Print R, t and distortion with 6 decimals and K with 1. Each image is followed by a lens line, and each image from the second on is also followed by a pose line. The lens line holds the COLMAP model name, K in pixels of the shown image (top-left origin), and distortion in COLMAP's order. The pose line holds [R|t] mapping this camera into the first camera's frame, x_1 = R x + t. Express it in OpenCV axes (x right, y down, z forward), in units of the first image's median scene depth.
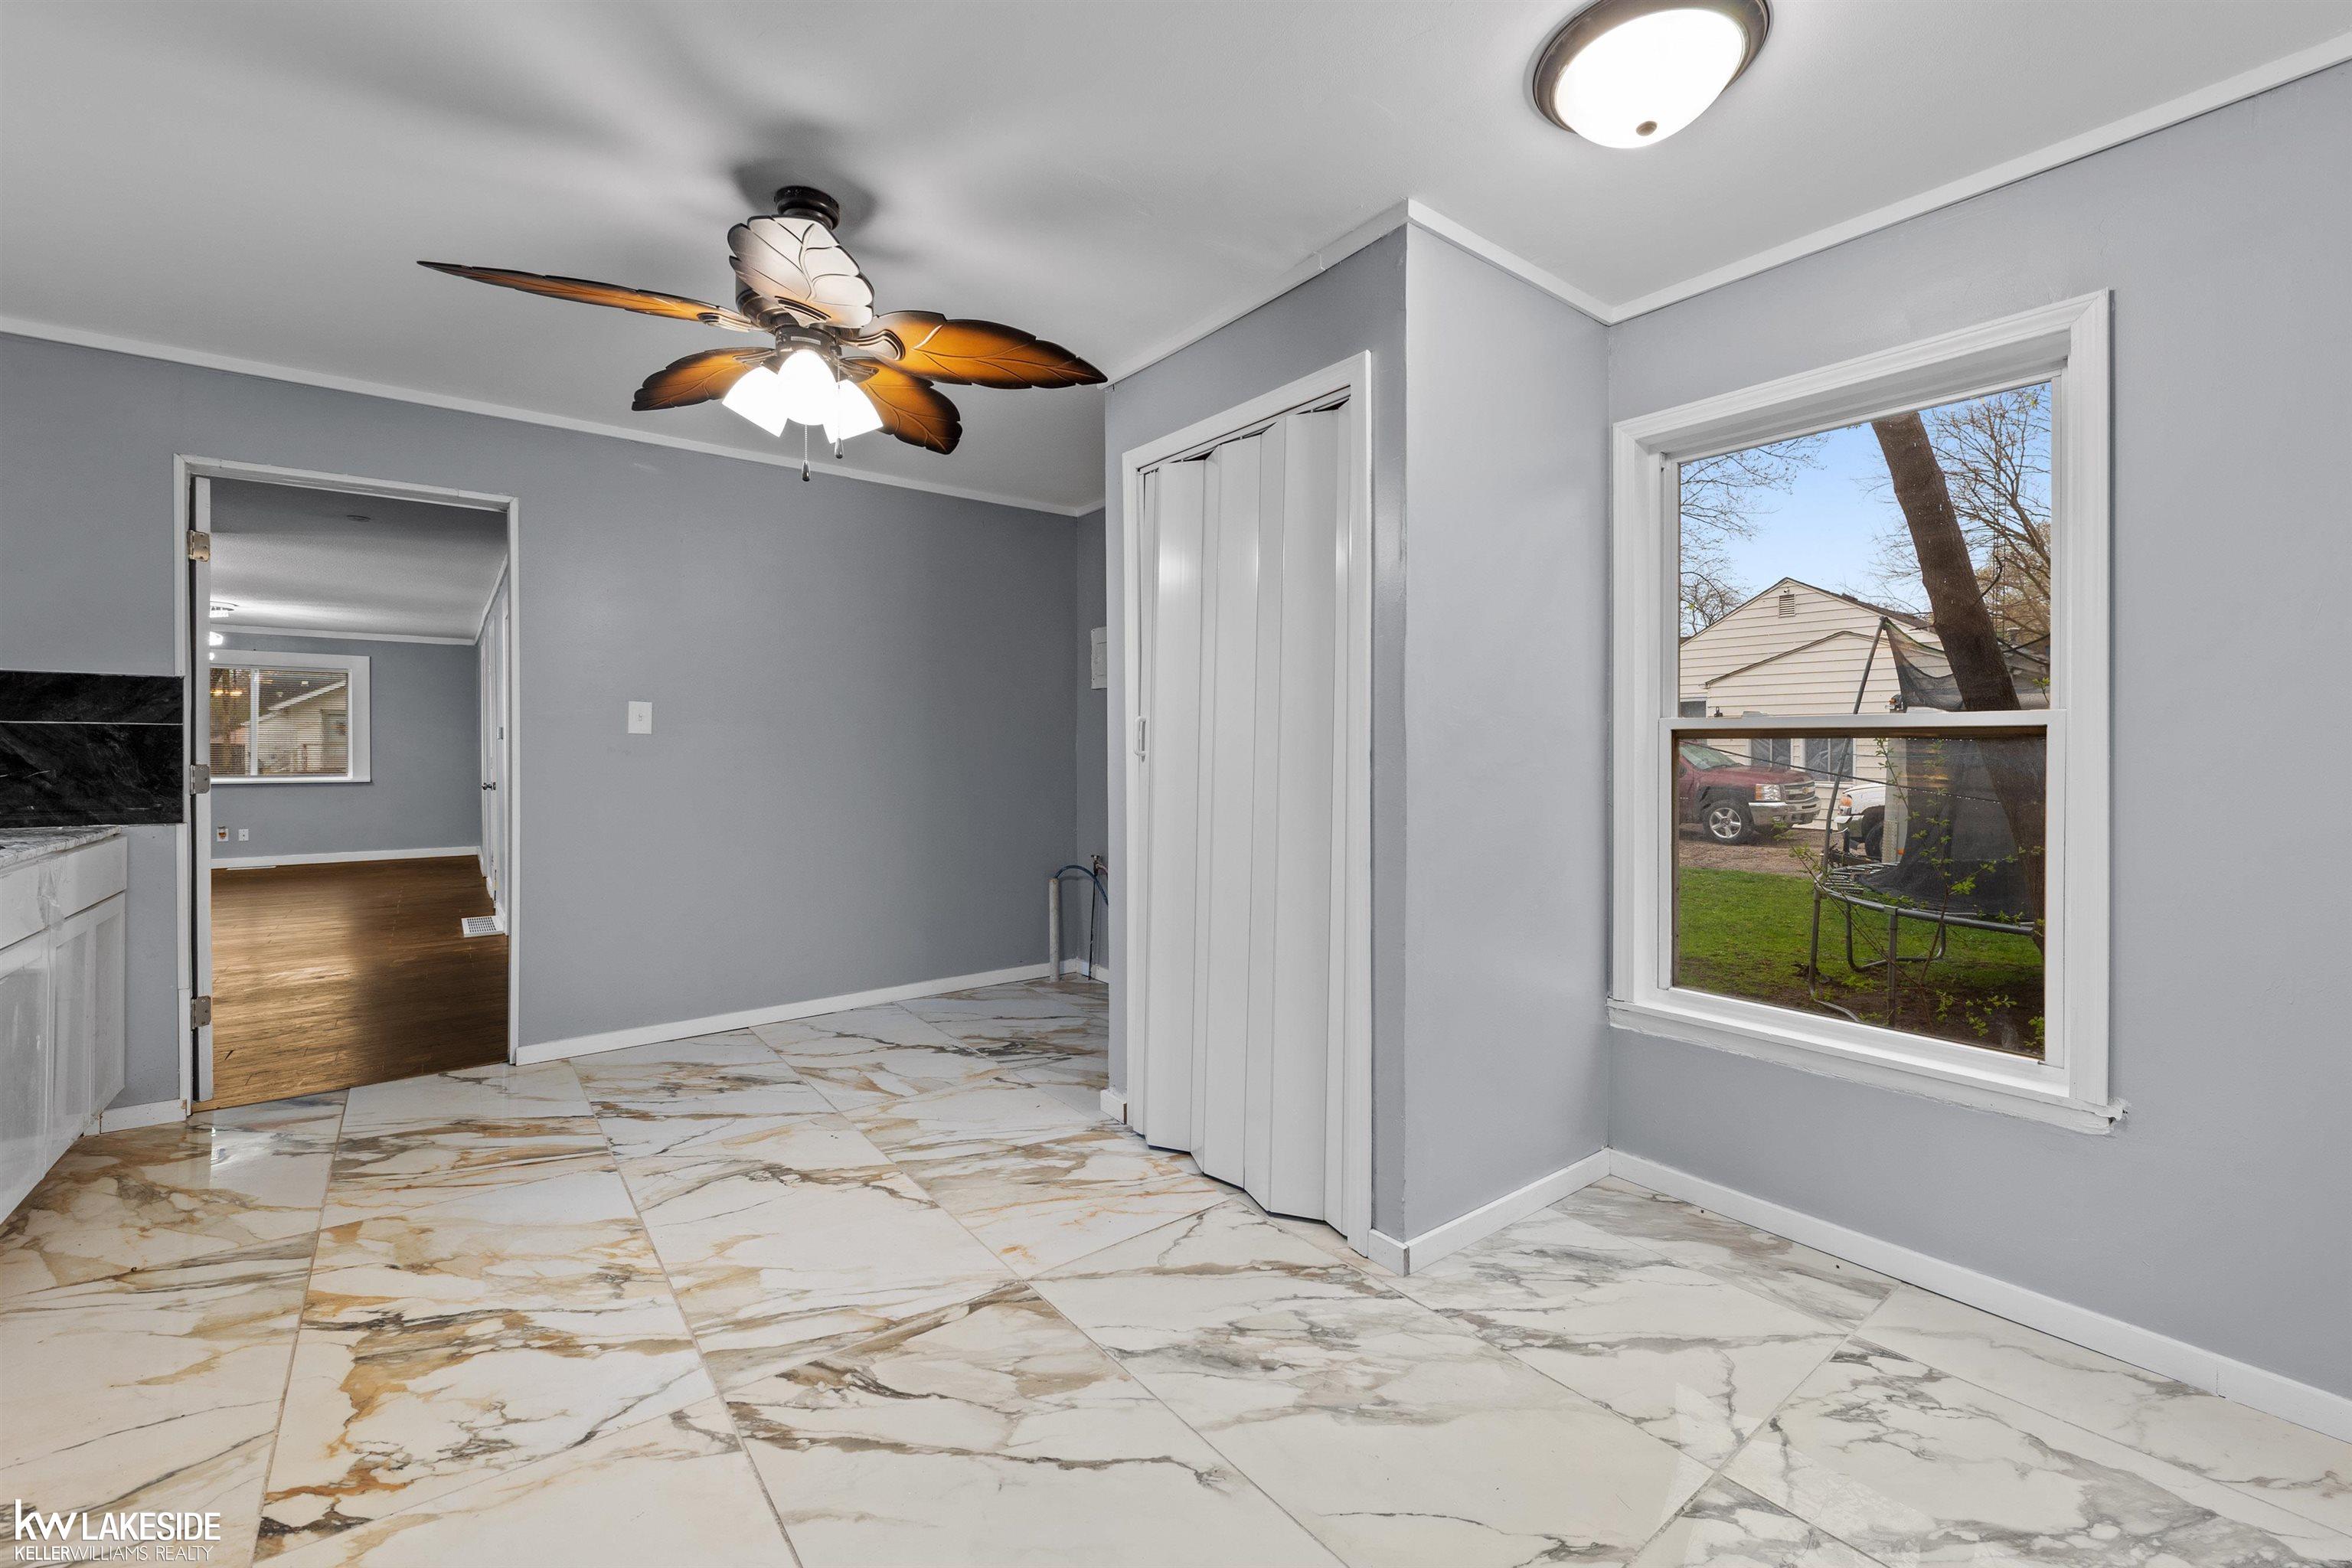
lens RADIAL K [[965.7, 0, 1193.4], [0, 965.7, 738.8], [0, 0, 1]] dist [0.010520, -0.007168]
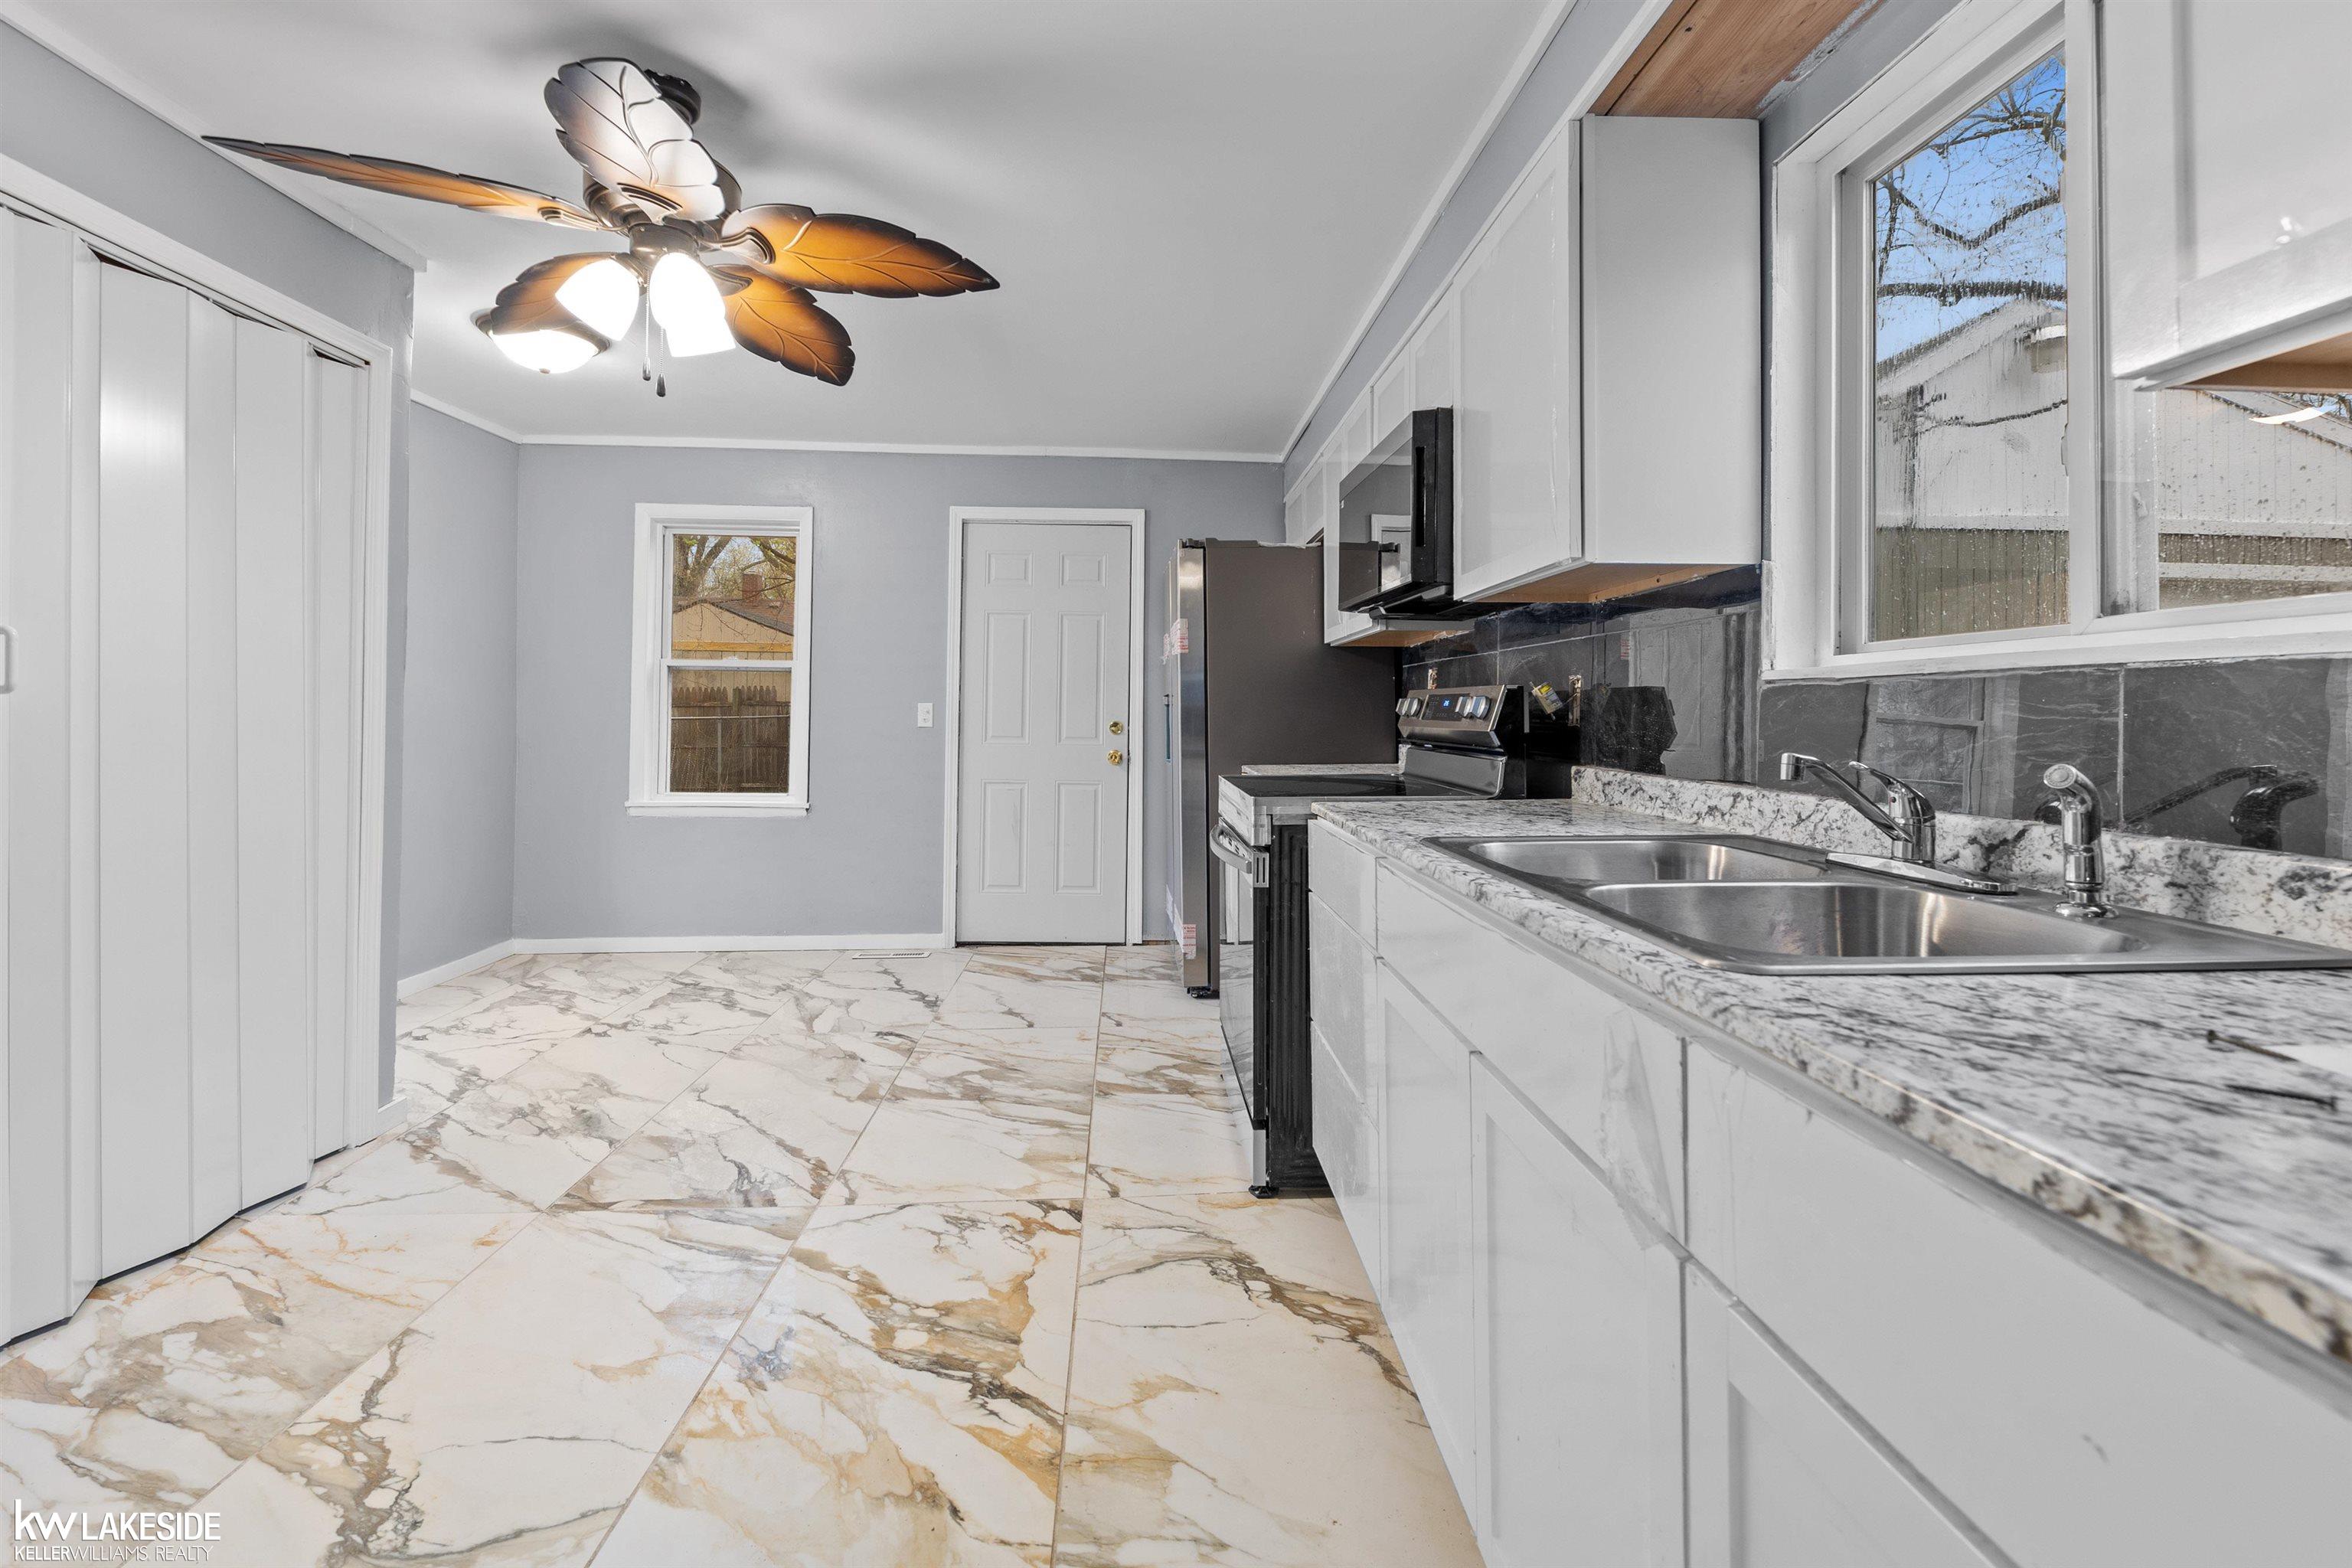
lens RADIAL K [[970.5, 0, 1194.7], [0, 970.5, 727.1], [0, 0, 1]] dist [-0.000381, -0.003960]
pose [[-0.824438, -0.017370, 0.565686, -1.307150], [-0.018081, 0.999827, 0.004348, 0.022320], [-0.565664, -0.006643, -0.824609, 1.439749]]
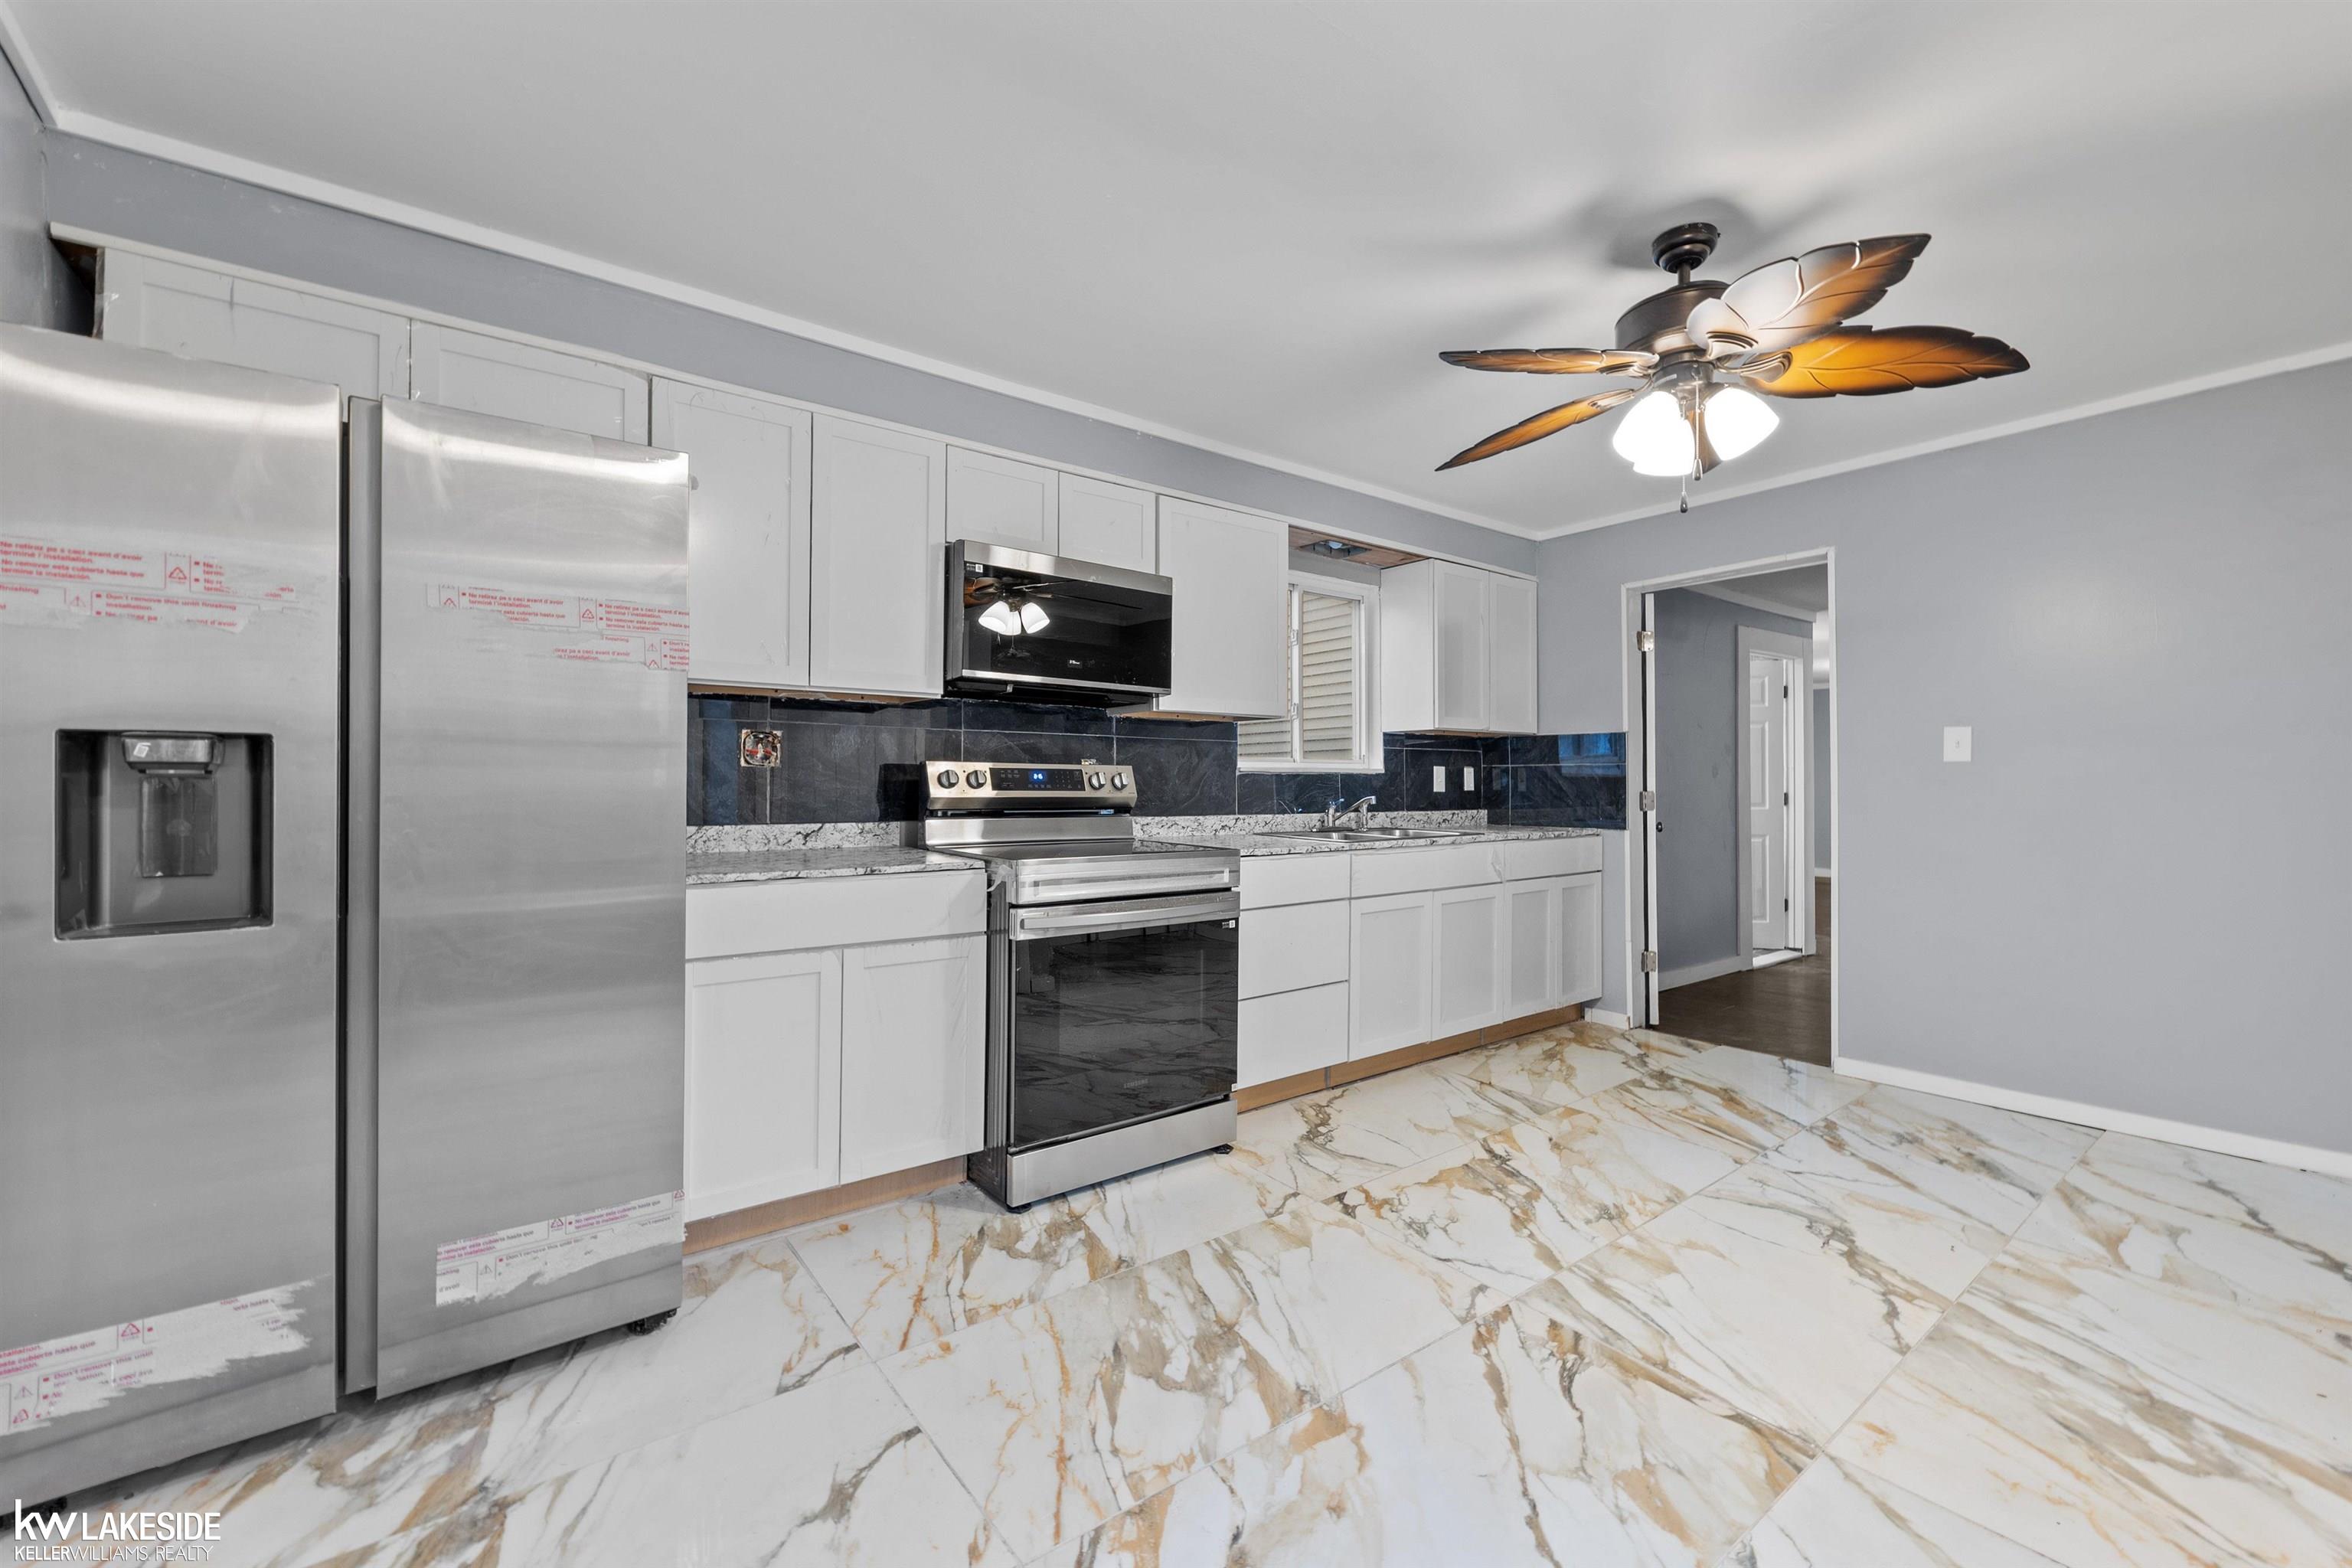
lens RADIAL K [[952.3, 0, 1204.8], [0, 952.3, 754.6], [0, 0, 1]] dist [-0.000814, -0.002204]
pose [[-0.005909, -0.032480, -0.999455, 0.601322], [0.011502, 0.999404, -0.032546, 0.016747], [0.999916, -0.011688, -0.005532, 0.503180]]
